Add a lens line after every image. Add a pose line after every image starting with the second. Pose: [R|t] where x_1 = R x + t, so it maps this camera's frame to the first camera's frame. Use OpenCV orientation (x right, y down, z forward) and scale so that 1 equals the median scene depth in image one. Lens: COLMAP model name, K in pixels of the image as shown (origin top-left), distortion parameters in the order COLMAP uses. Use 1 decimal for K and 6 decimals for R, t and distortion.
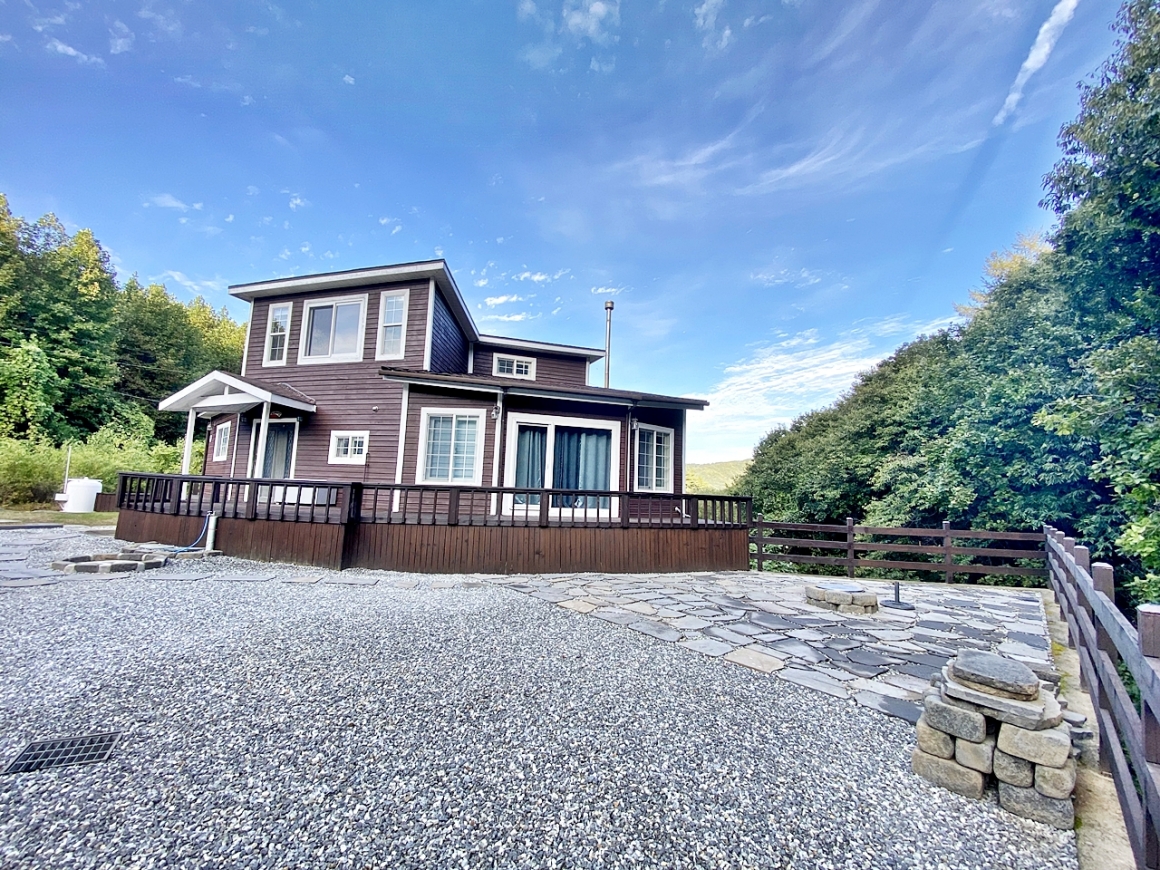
lens RADIAL K [[481.0, 0, 575.4], [0, 481.0, 436.5], [0, 0, 1]] dist [0.033803, -0.025137]
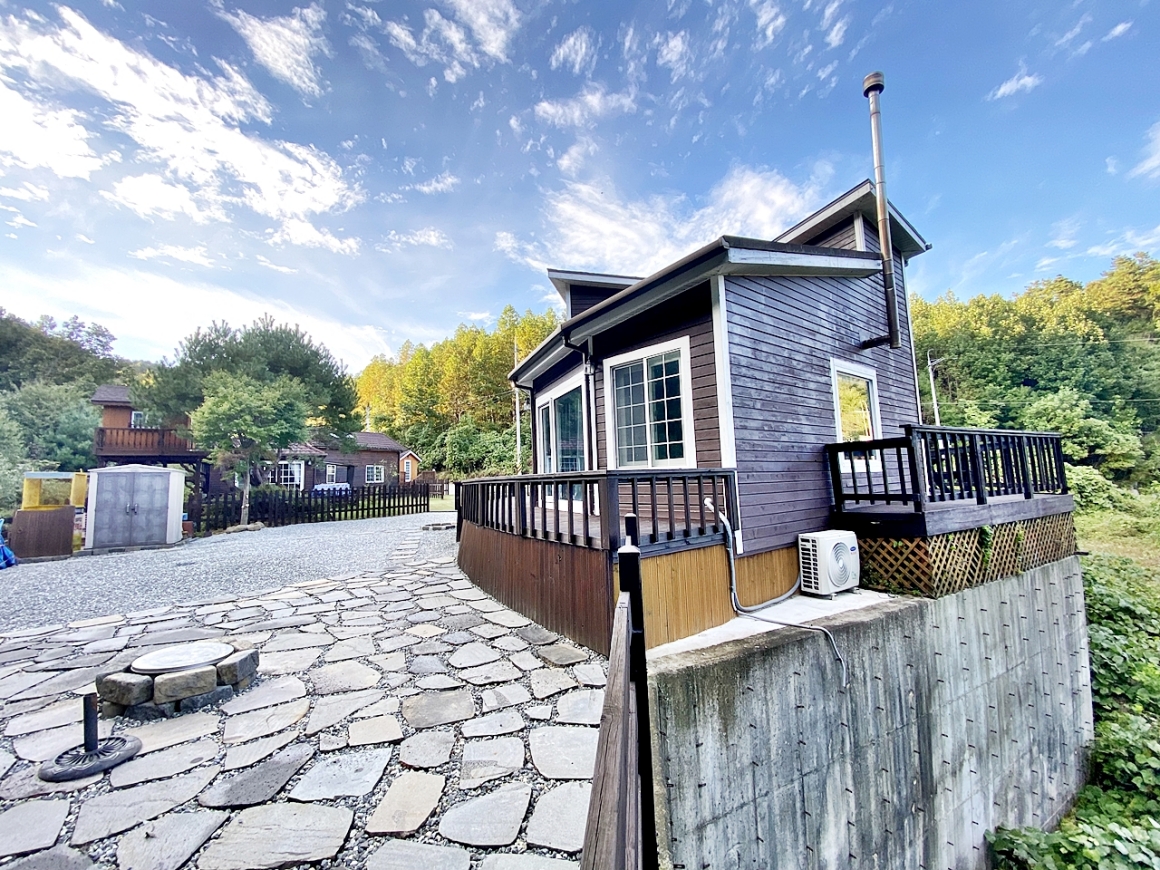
lens RADIAL K [[492.9, 0, 577.4], [0, 492.9, 427.8], [0, 0, 1]] dist [-0.035149, -0.000376]
pose [[0.060032, -0.147929, -0.987174, 0.730904], [0.147355, 0.979436, -0.137808, 0.136658], [0.987260, -0.137192, 0.080596, 0.905535]]
